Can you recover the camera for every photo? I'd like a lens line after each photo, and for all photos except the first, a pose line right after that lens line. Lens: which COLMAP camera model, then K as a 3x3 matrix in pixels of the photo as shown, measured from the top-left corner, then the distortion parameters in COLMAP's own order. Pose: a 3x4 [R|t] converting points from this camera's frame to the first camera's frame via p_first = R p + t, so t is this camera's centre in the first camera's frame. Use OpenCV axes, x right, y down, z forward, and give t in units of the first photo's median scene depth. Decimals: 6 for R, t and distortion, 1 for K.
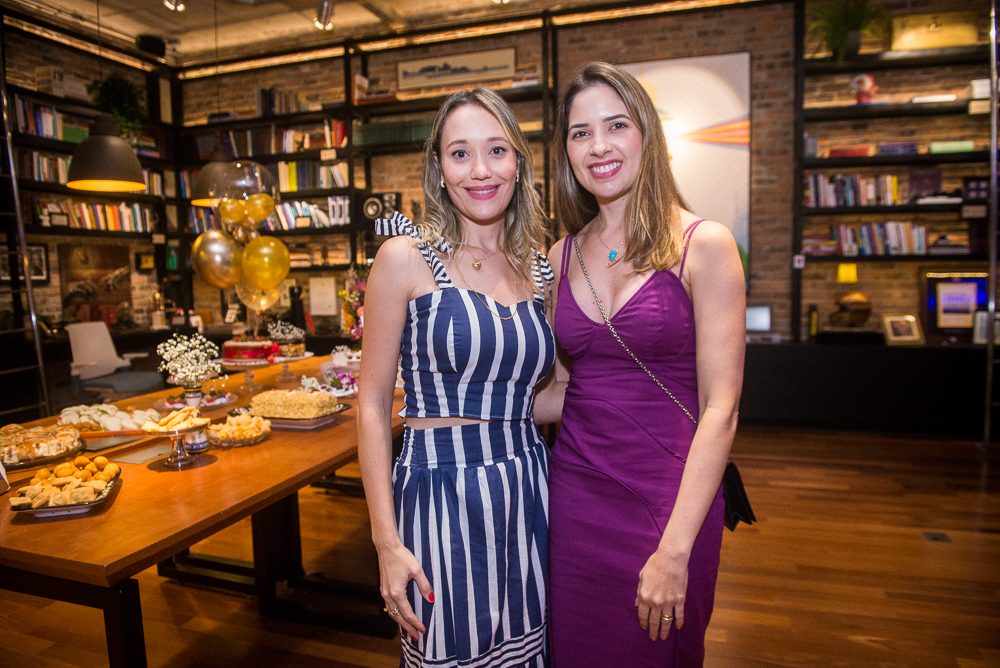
lens RADIAL K [[671.2, 0, 498.9], [0, 671.2, 337.1], [0, 0, 1]] dist [-0.061607, 0.004658]
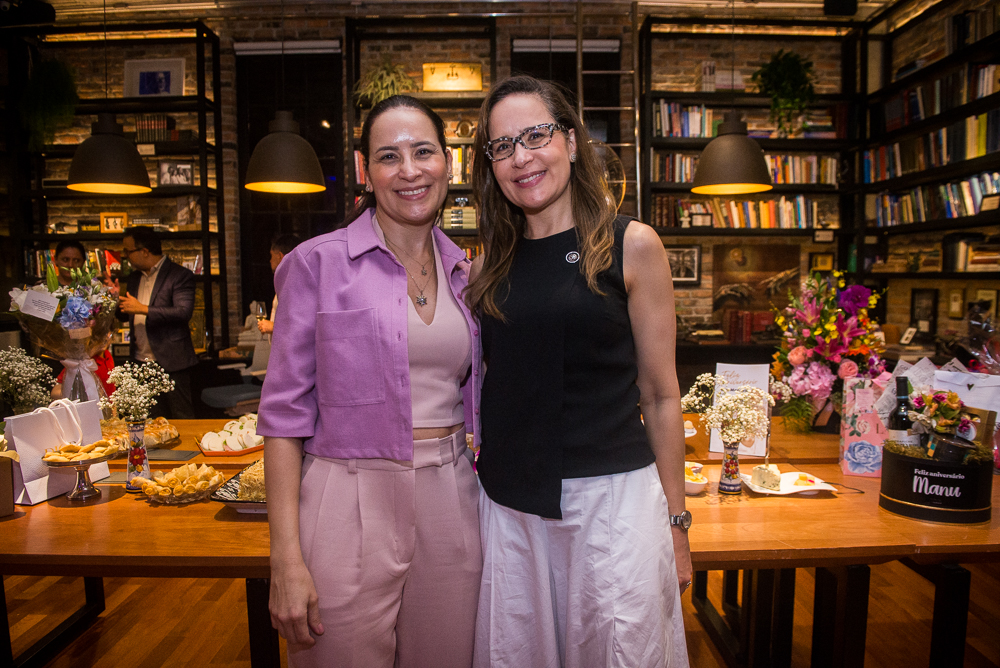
lens RADIAL K [[671.2, 0, 504.4], [0, 671.2, 338.0], [0, 0, 1]] dist [-0.061607, 0.004658]
pose [[0.320385, 0.099235, -0.942075, 0.172182], [-0.092864, 0.992998, 0.073017, -0.047515], [0.942725, 0.064091, 0.327357, 0.381190]]
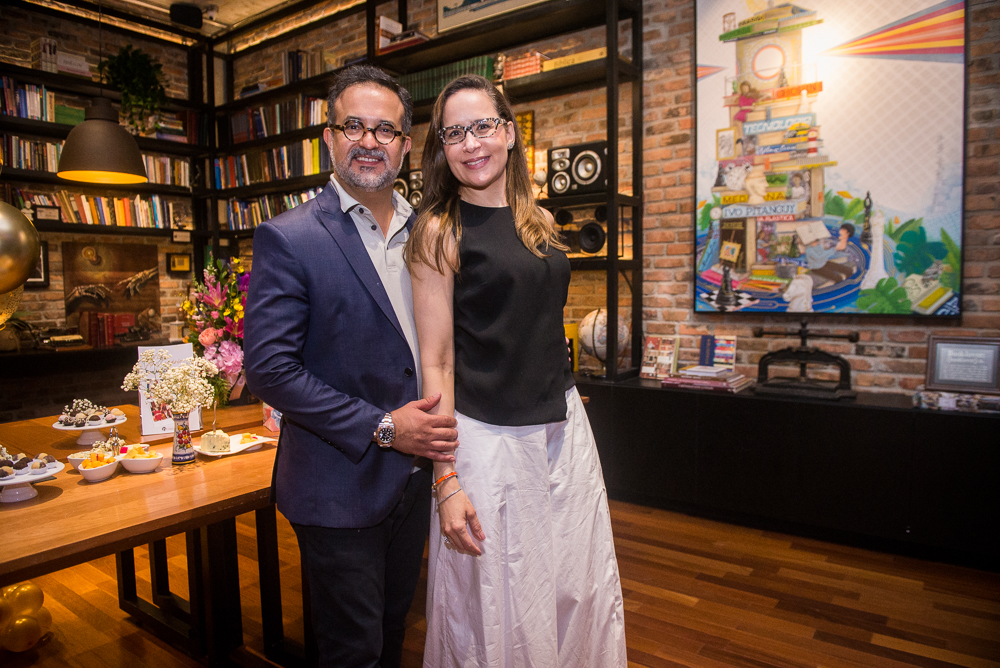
lens RADIAL K [[671.2, 0, 503.8], [0, 671.2, 337.3], [0, 0, 1]] dist [-0.061607, 0.004658]
pose [[0.952435, 0.033087, -0.302941, 0.162972], [-0.037344, 0.999268, -0.008267, -0.028534], [0.302446, 0.019187, 0.952973, 0.335227]]
